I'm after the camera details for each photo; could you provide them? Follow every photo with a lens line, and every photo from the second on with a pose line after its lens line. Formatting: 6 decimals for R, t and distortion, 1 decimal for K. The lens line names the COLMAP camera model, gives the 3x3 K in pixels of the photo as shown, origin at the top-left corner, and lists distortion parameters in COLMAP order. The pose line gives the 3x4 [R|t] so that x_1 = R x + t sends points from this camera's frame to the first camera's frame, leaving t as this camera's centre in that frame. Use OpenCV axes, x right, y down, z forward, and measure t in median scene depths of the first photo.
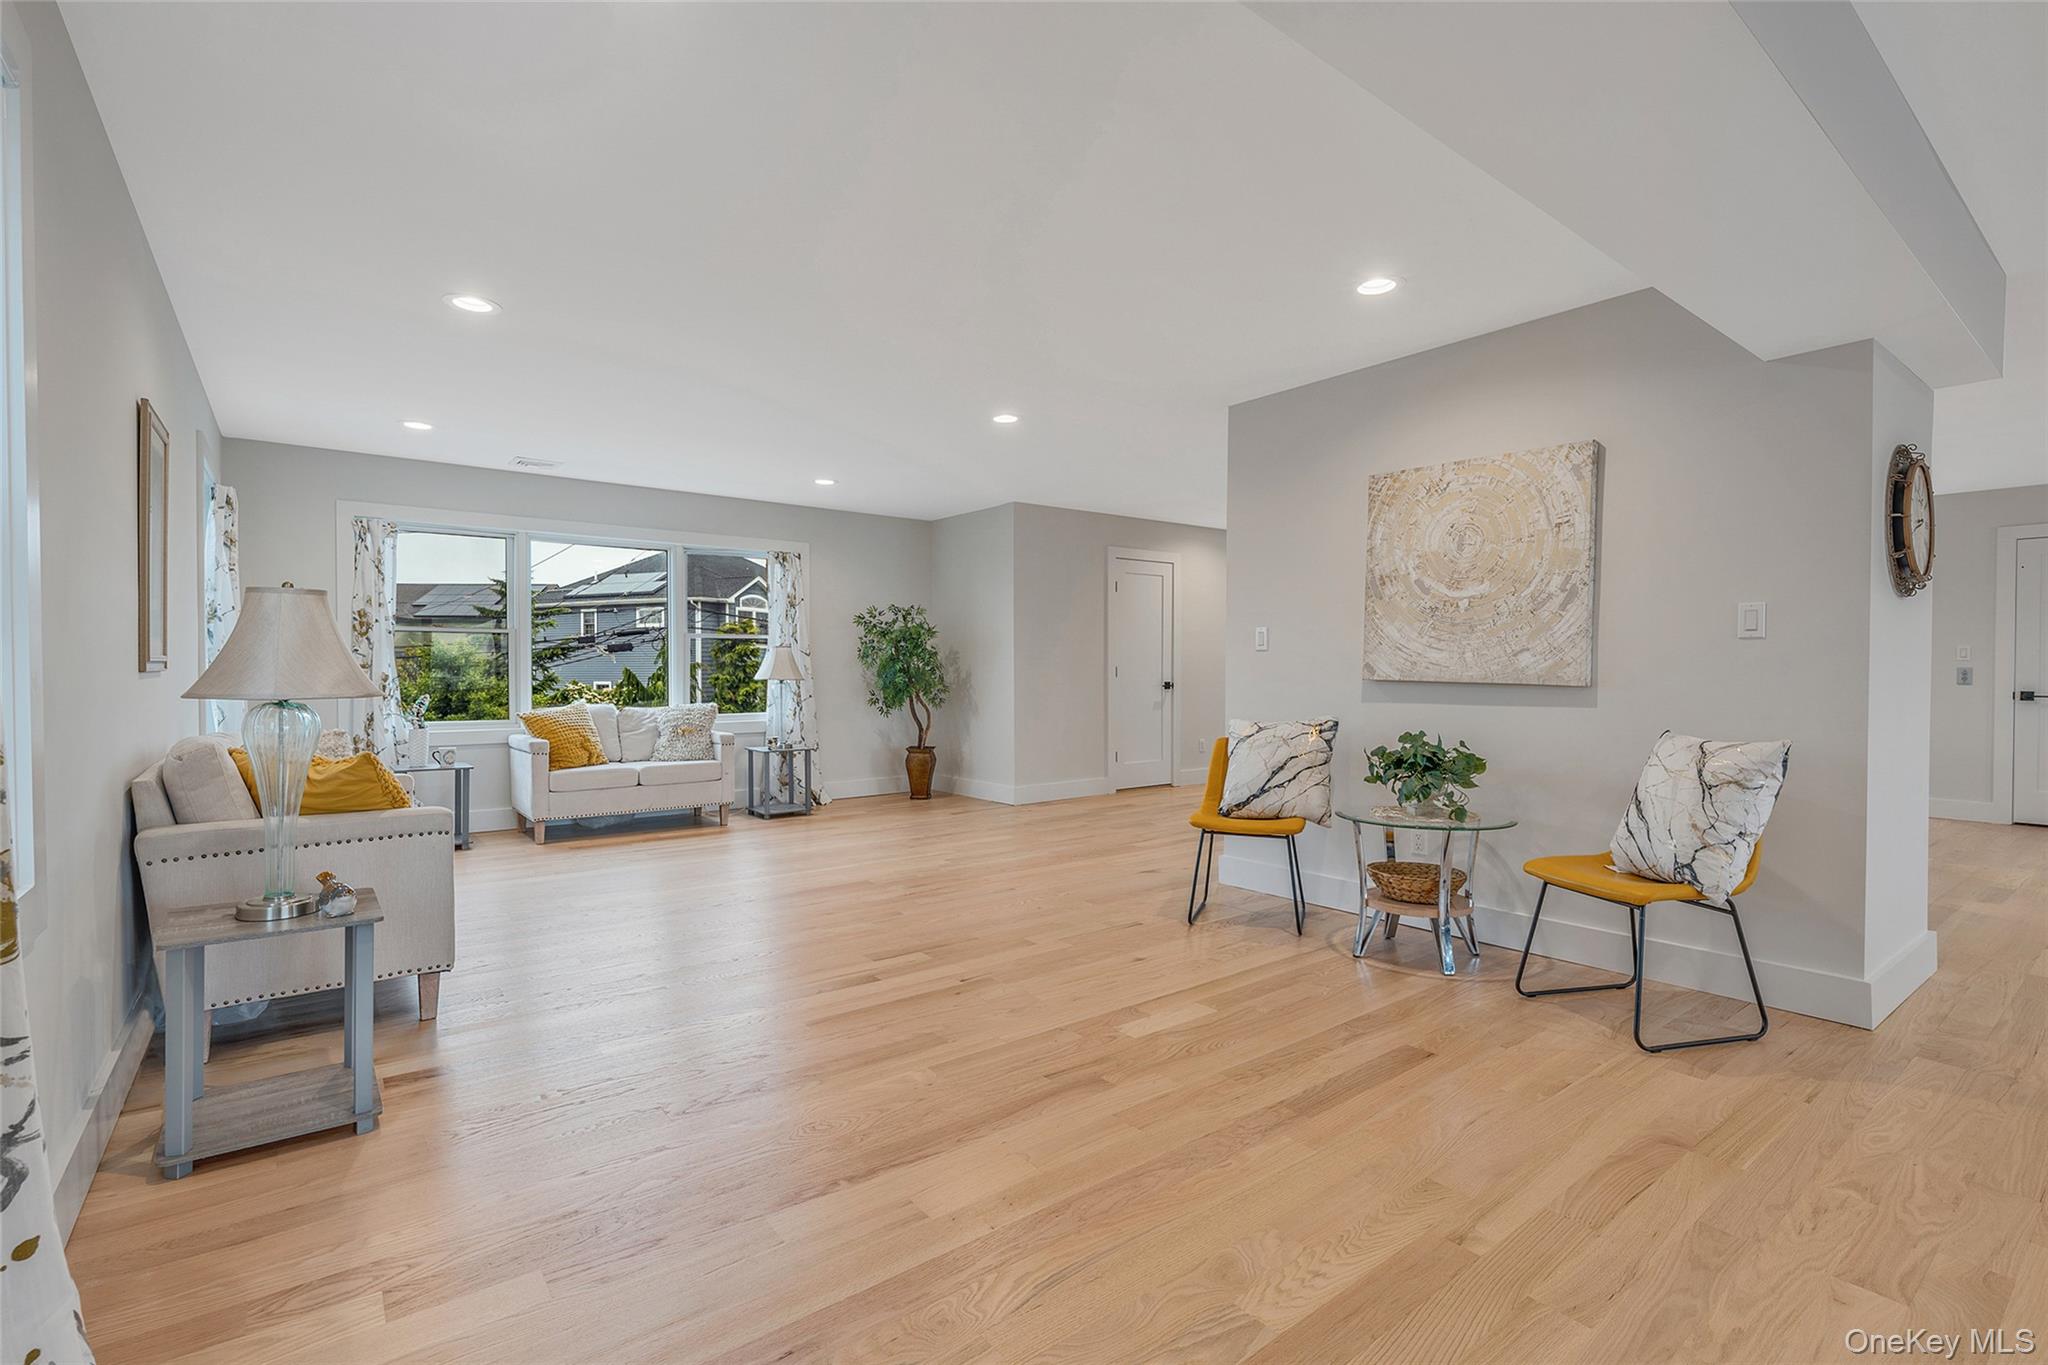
lens RADIAL K [[927.6, 0, 1009.2], [0, 927.6, 683.4], [0, 0, 1]] dist [-0.003487, 0.000215]
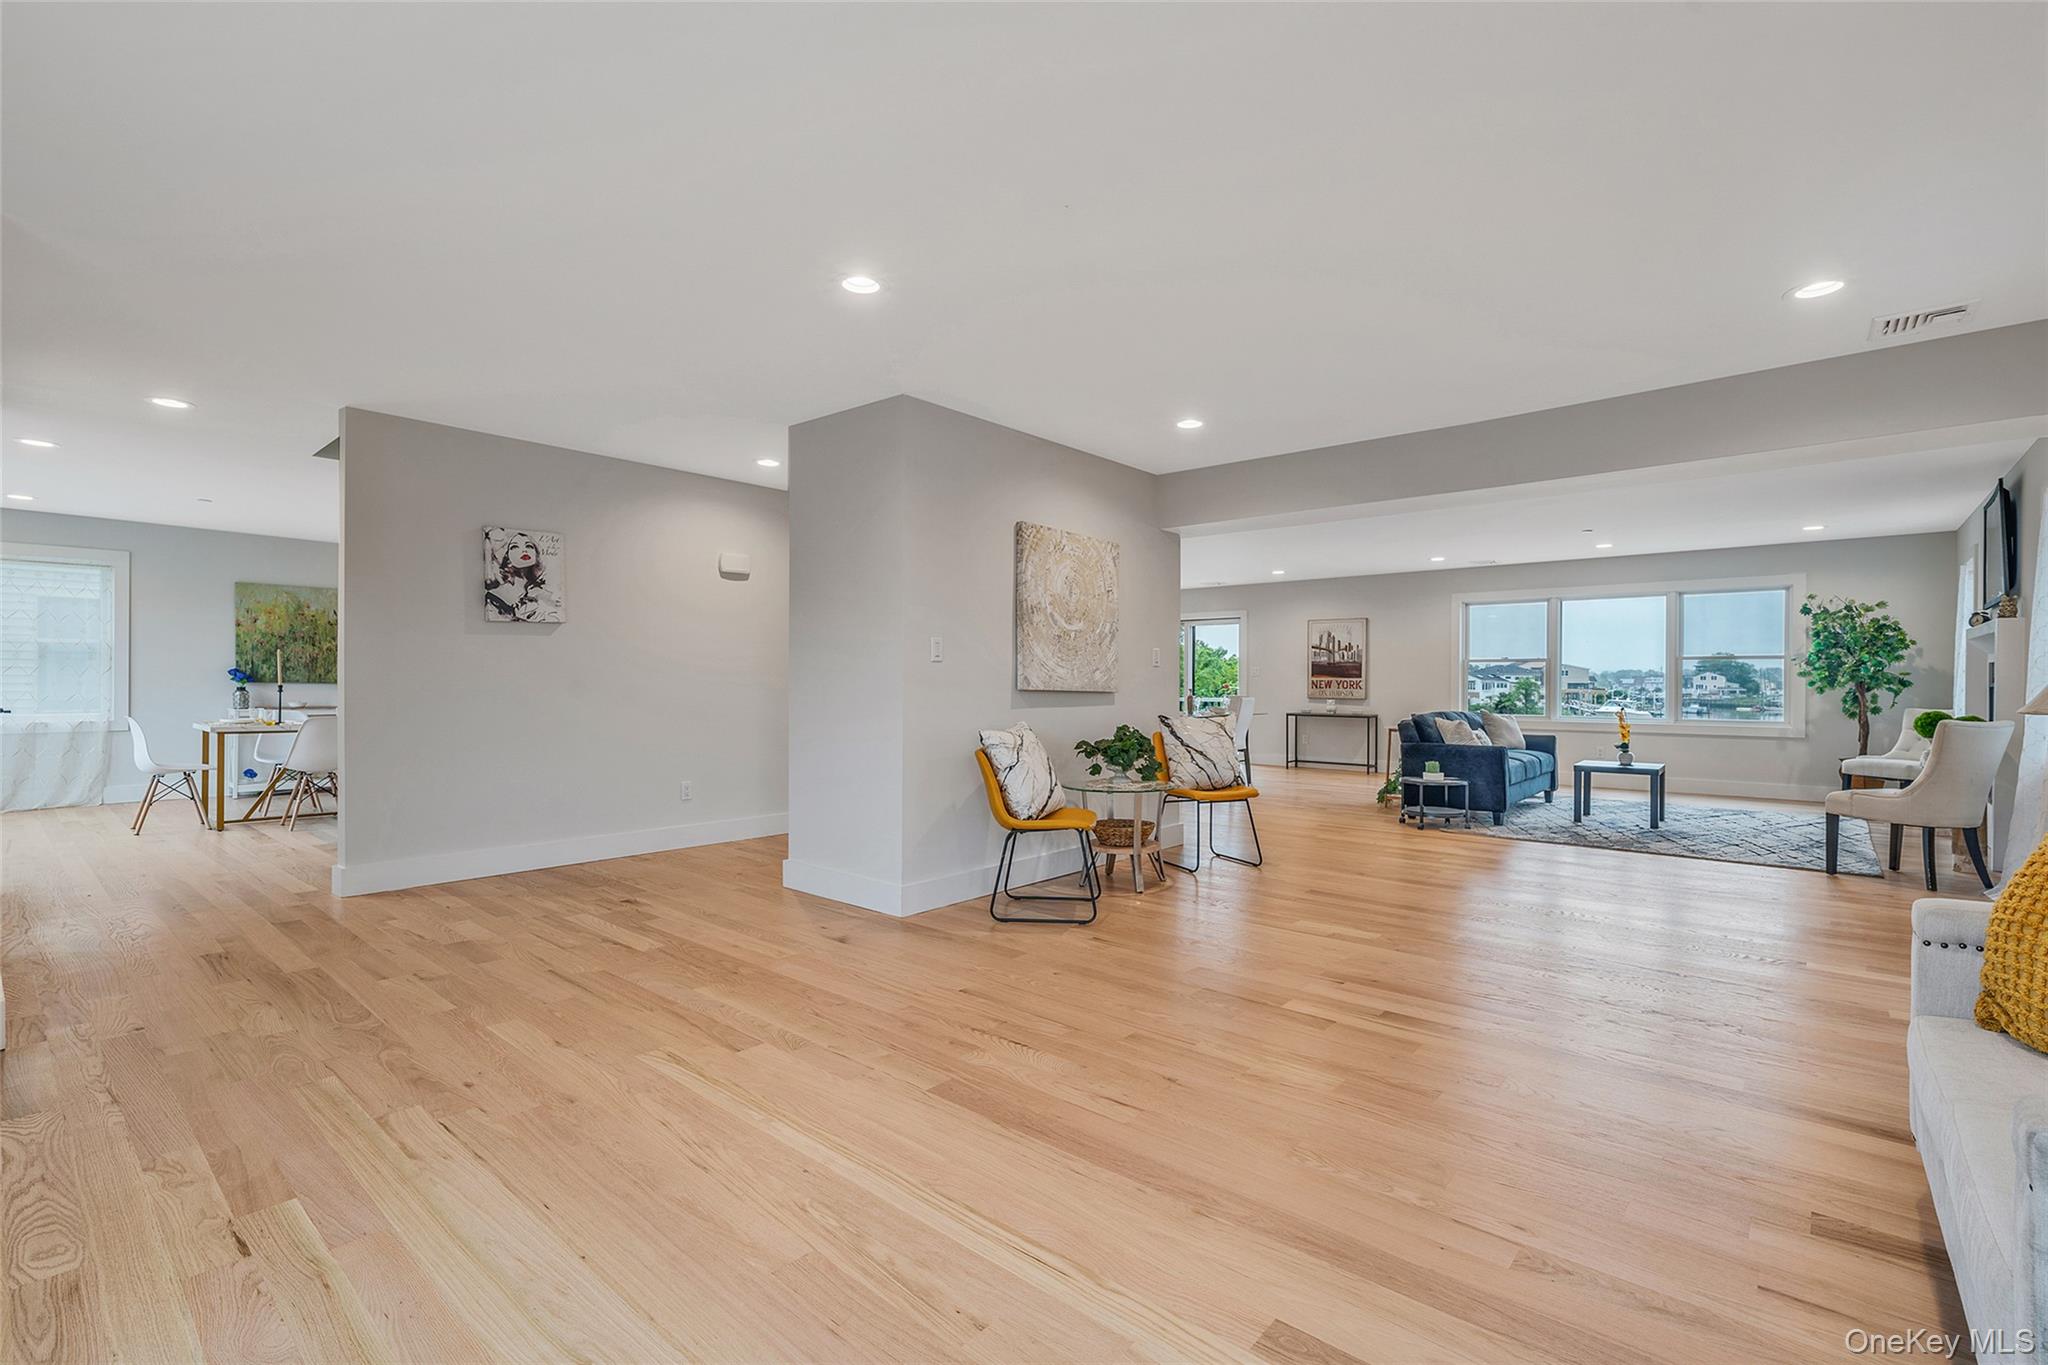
lens RADIAL K [[927.6, 0, 1018.6], [0, 927.6, 680.6], [0, 0, 1]] dist [-0.003487, 0.000215]
pose [[-0.208488, -0.006830, 0.978001, -0.823219], [0.002074, 0.999970, 0.007426, -0.025634], [-0.978023, 0.003577, -0.208467, 1.298845]]
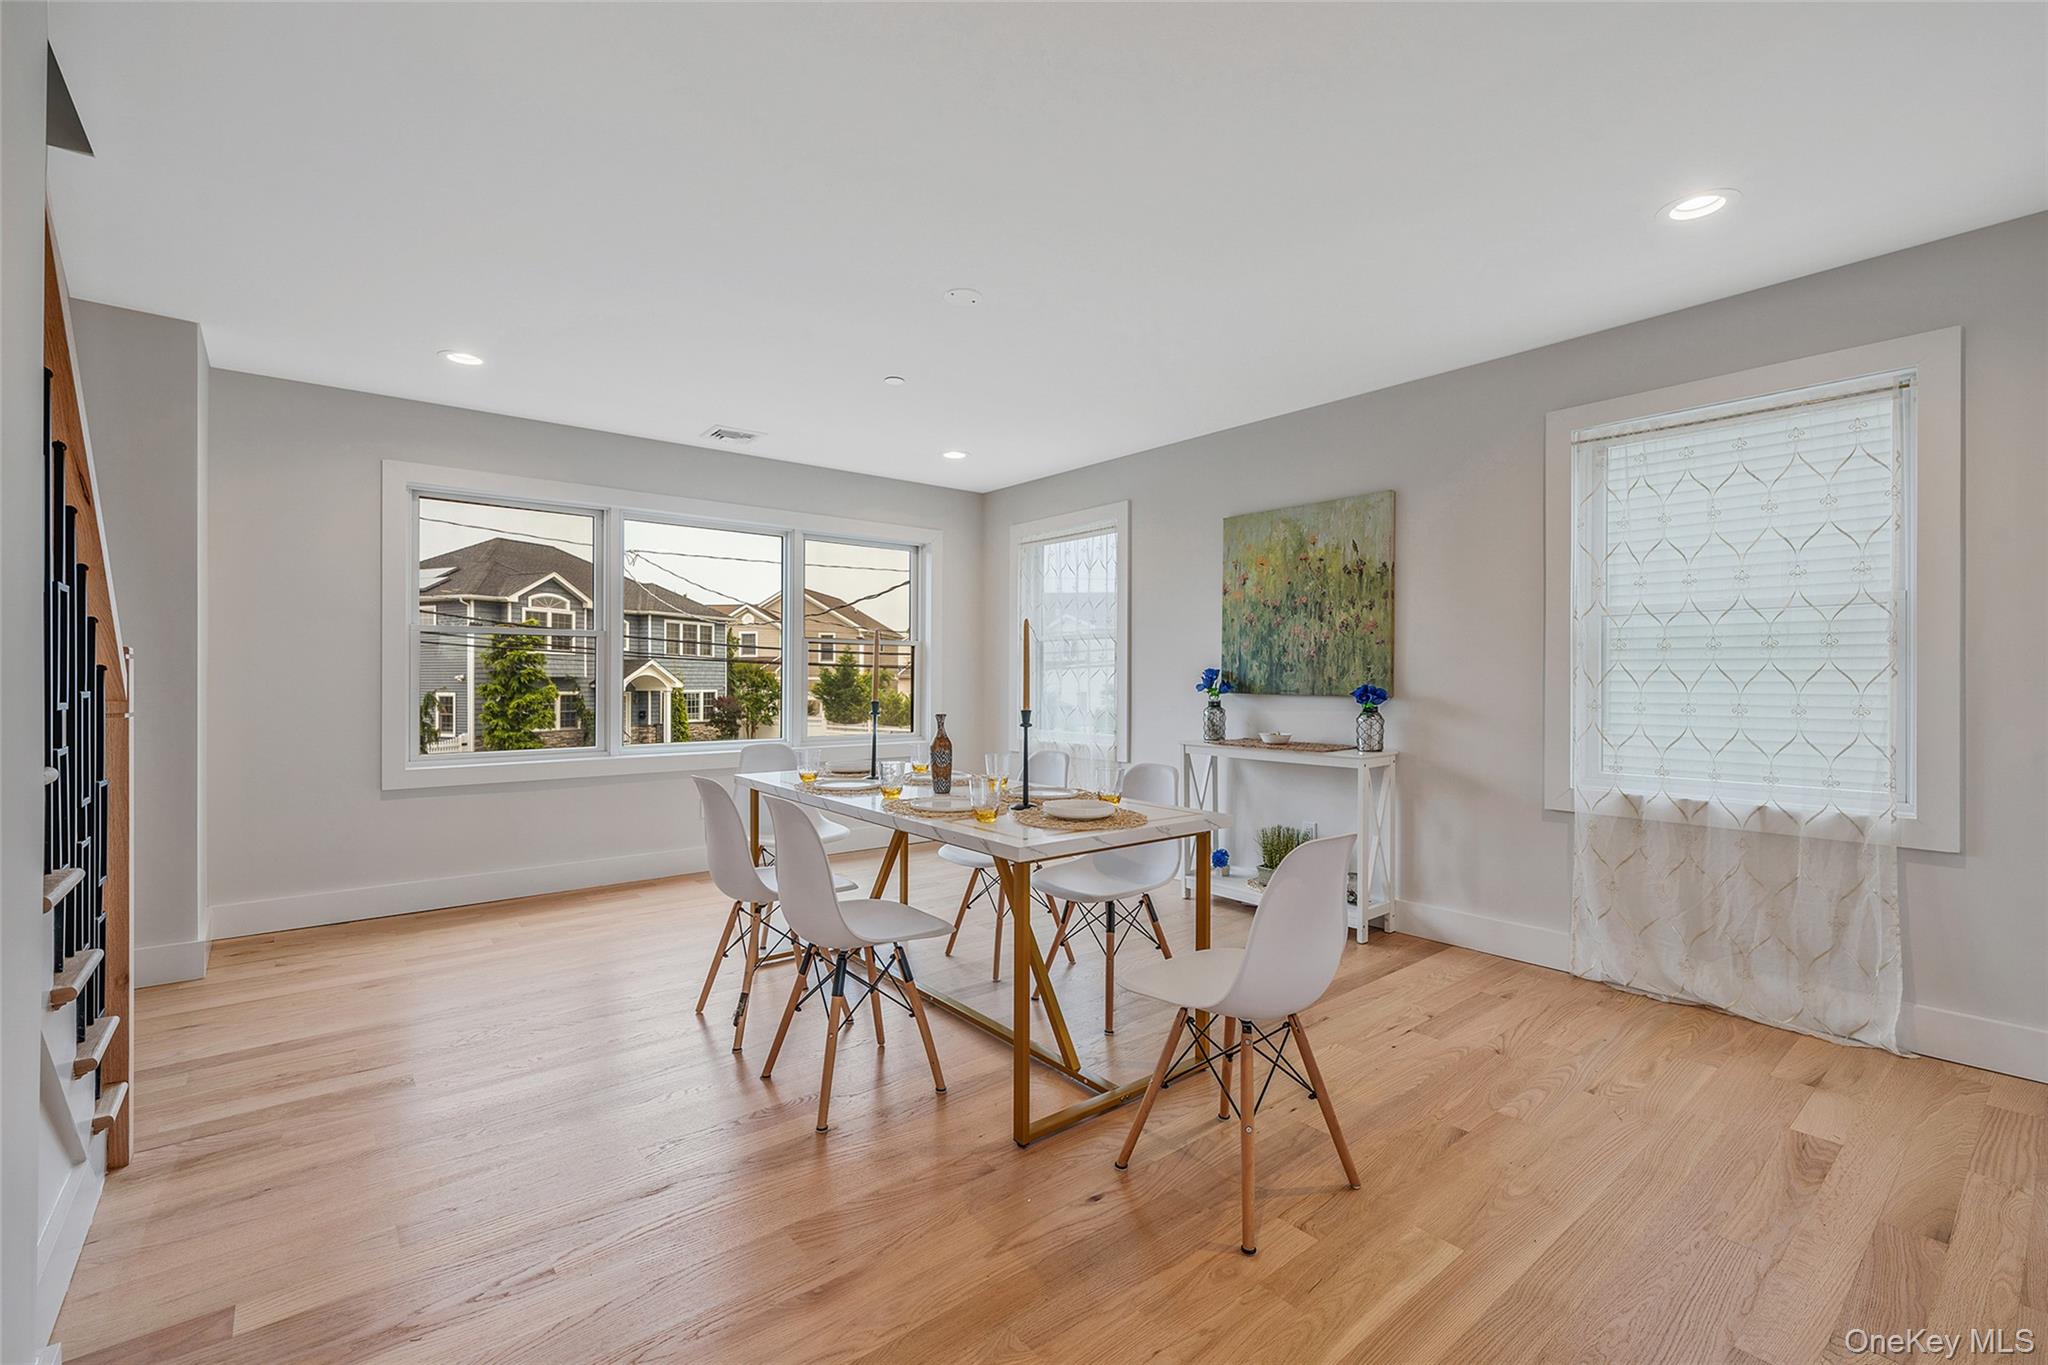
lens RADIAL K [[887.7, 0, 1025.1], [0, 887.7, 681.6], [0, 0, 1]] dist [-0.000038, 0.000000]
pose [[0.999282, -0.003548, 0.037711, 1.438987], [0.003944, 0.999938, -0.010434, -0.013349], [-0.037671, 0.010575, 0.999234, 1.469821]]
